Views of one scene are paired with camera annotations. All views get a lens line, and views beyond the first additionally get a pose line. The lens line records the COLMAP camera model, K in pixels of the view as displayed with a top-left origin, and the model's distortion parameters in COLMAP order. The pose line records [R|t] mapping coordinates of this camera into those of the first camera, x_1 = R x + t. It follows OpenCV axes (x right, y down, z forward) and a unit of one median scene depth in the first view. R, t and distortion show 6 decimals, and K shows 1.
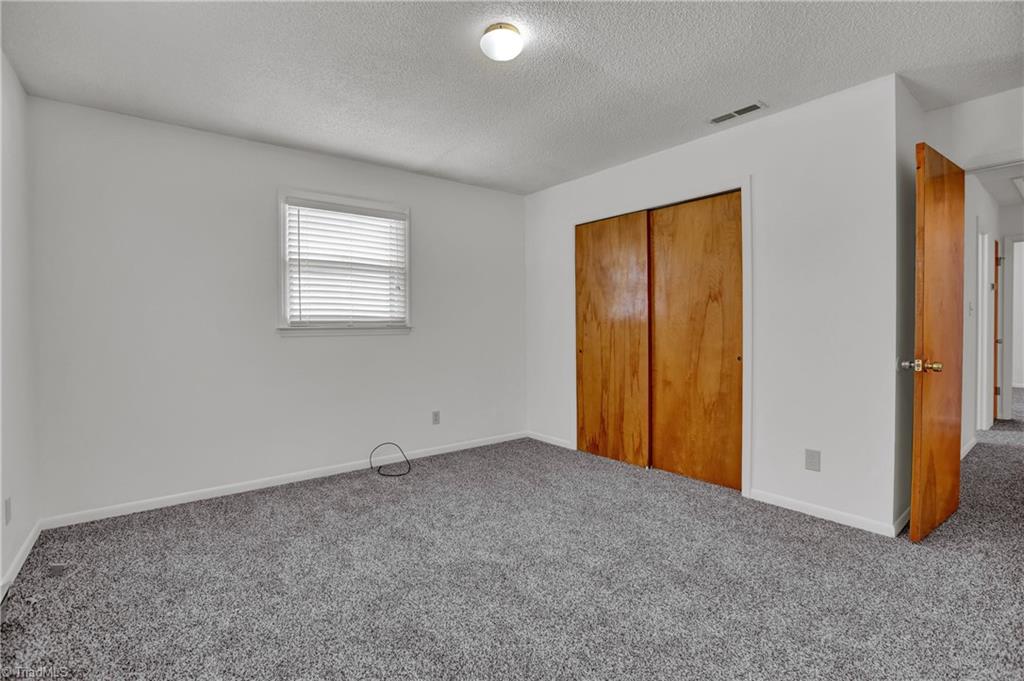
lens RADIAL K [[480.6, 0, 512.2], [0, 480.6, 332.4], [0, 0, 1]] dist [-0.023661, 0.006678]
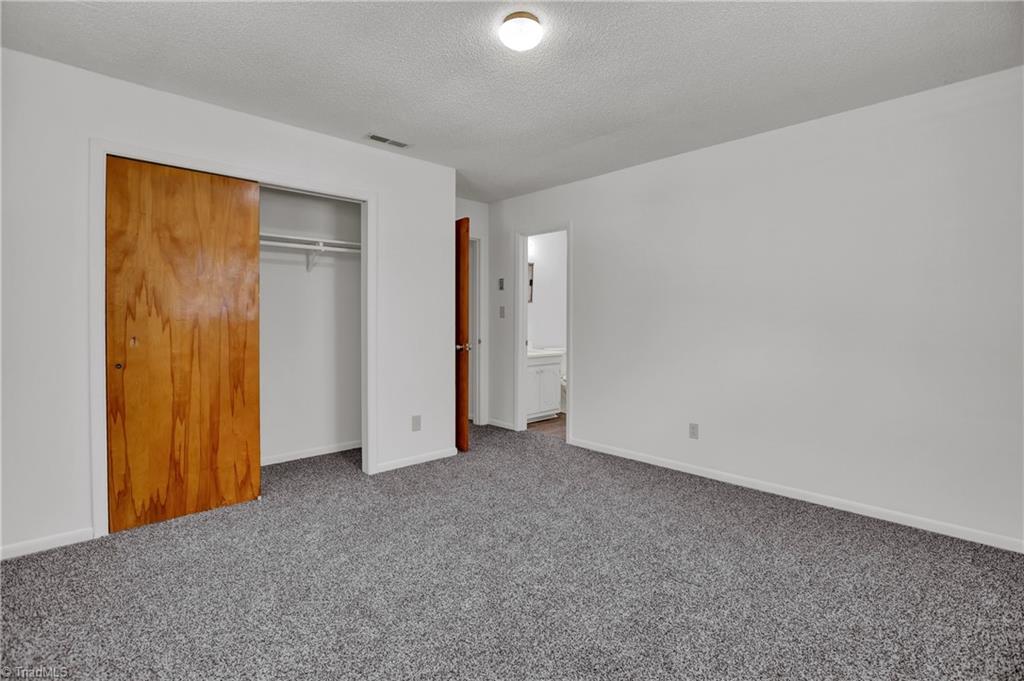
lens RADIAL K [[480.6, 0, 506.7], [0, 480.6, 330.2], [0, 0, 1]] dist [-0.023661, 0.006678]
pose [[-0.083517, -0.009074, 0.996465, -0.550004], [0.018975, 0.999763, 0.010694, -0.004035], [-0.996326, 0.019801, -0.083326, 0.626228]]
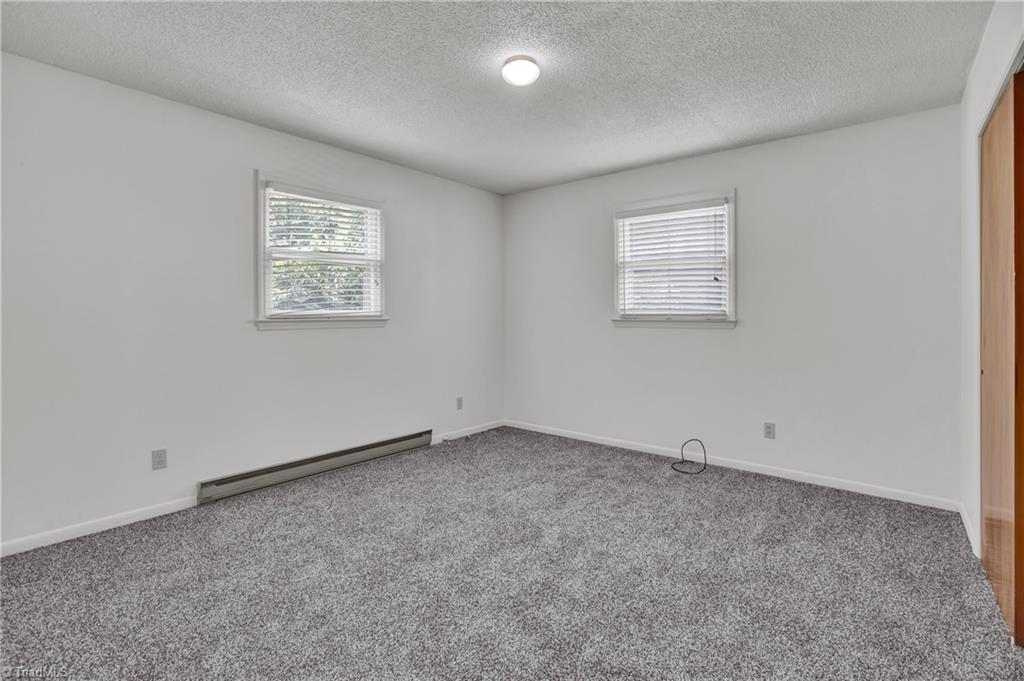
lens RADIAL K [[480.6, 0, 490.2], [0, 480.6, 317.4], [0, 0, 1]] dist [-0.023661, 0.006678]
pose [[0.184834, 0.011242, -0.982705, 0.614296], [-0.021816, 0.999735, 0.007333, -0.014648], [0.982528, 0.020083, 0.185030, 0.408956]]
